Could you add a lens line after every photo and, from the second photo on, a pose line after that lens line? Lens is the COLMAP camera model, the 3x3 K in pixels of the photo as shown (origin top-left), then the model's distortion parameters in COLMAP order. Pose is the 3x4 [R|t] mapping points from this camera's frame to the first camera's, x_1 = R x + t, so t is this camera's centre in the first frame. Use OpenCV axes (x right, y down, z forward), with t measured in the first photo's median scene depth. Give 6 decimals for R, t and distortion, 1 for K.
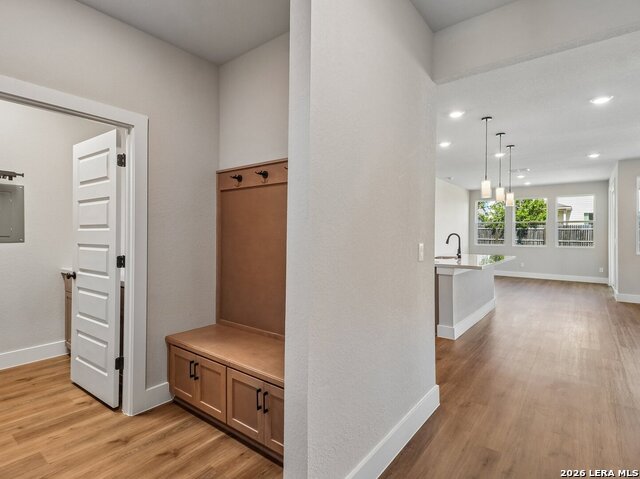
lens RADIAL K [[335.9, 0, 315.3], [0, 335.9, 236.4], [0, 0, 1]] dist [0.032410, -0.017702]
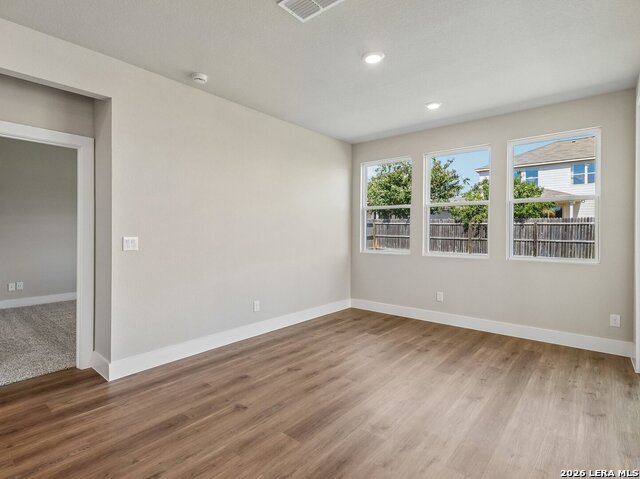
lens RADIAL K [[335.9, 0, 315.3], [0, 335.9, 236.4], [0, 0, 1]] dist [0.032410, -0.017702]
pose [[0.999514, -0.001899, -0.031112, 0.447204], [0.002048, 0.999987, 0.004745, -0.000210], [0.031103, -0.004806, 0.999505, 0.526806]]
